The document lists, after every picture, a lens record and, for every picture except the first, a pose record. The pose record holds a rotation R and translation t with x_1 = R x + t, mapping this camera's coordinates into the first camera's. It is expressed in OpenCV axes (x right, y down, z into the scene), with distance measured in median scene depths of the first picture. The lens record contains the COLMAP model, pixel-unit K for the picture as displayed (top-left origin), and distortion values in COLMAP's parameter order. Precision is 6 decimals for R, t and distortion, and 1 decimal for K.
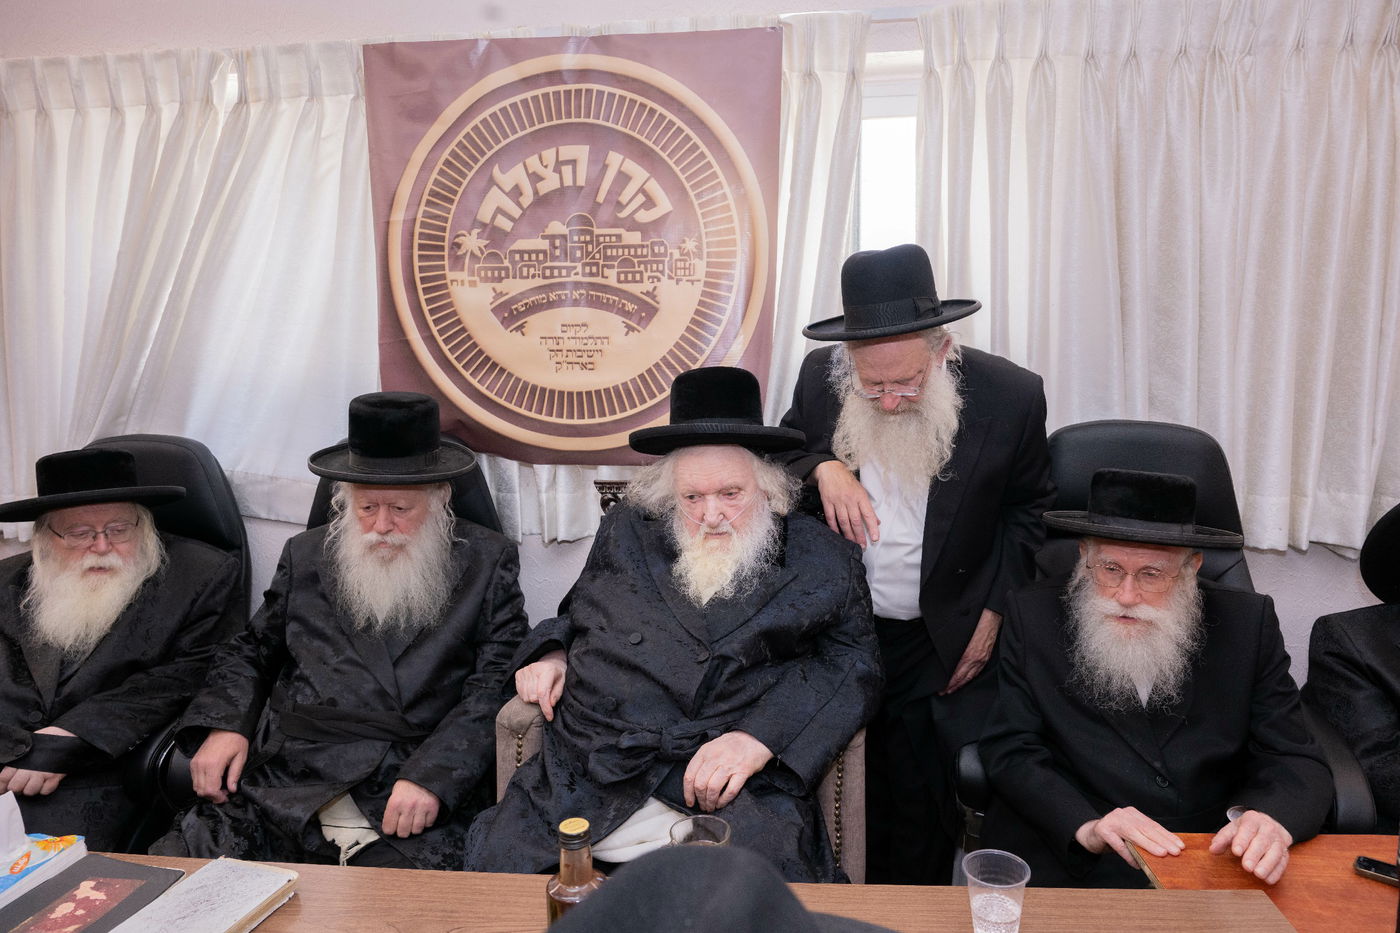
lens RADIAL K [[976.0, 0, 700.0], [0, 976.0, 466.5], [0, 0, 1]] dist [-0.008899, -0.005644]
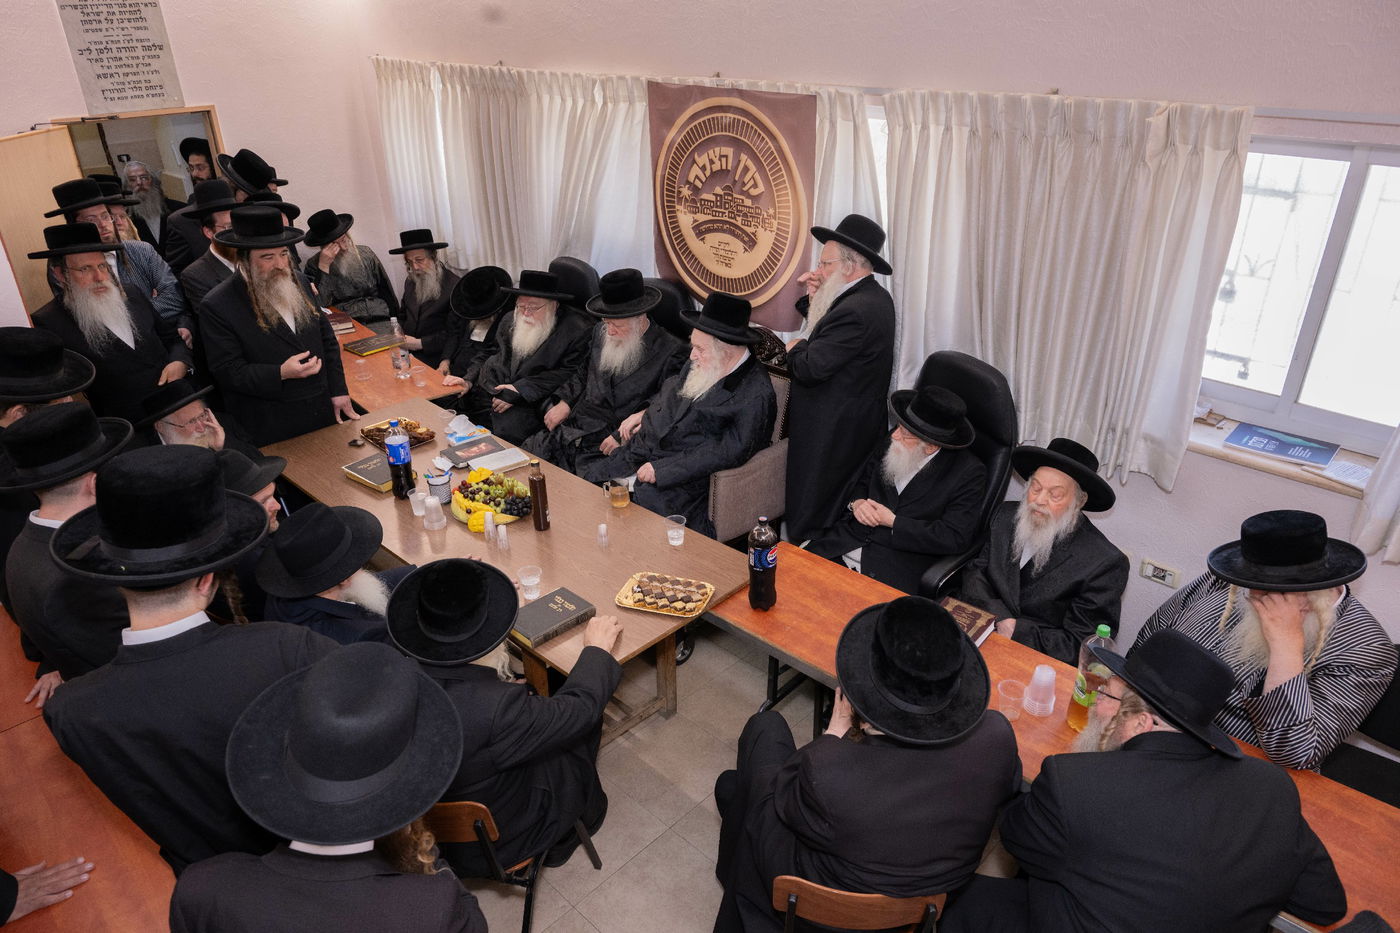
lens RADIAL K [[976.0, 0, 700.0], [0, 976.0, 466.5], [0, 0, 1]] dist [-0.008899, -0.005644]
pose [[0.774433, 0.284348, -0.565154, 1.048239], [-0.071382, 0.926873, 0.368527, -0.443087], [0.628616, -0.245057, 0.738098, -0.553069]]
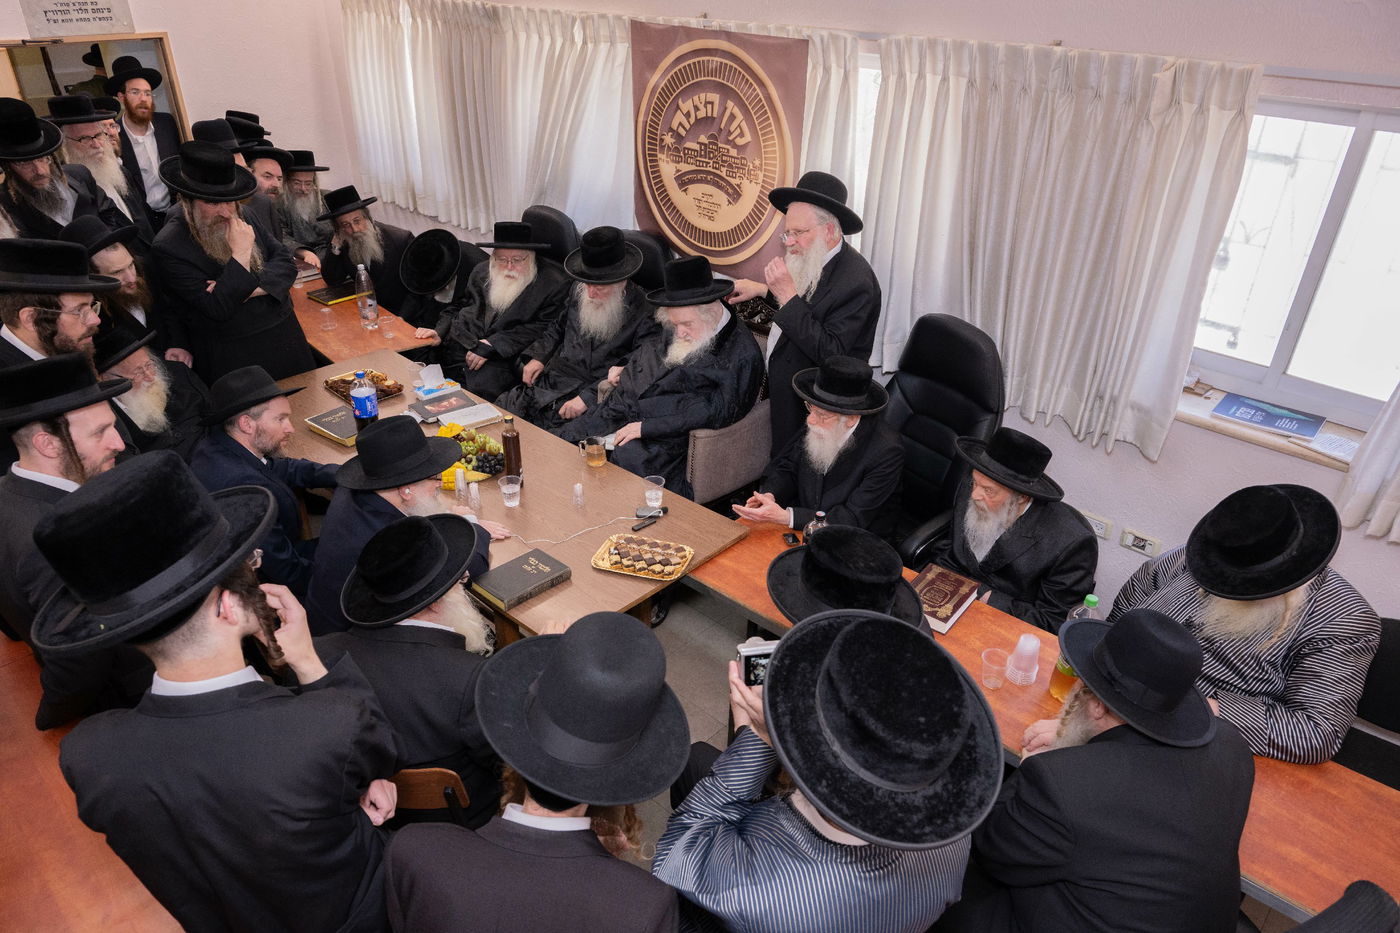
lens RADIAL K [[967.2, 0, 713.1], [0, 967.2, 485.9], [0, 0, 1]] dist [-0.013940, -0.003415]
pose [[0.793284, 0.331138, -0.510928, 1.002844], [-0.106704, 0.901793, 0.418789, -0.417325], [0.599428, -0.277701, 0.750712, -0.521451]]
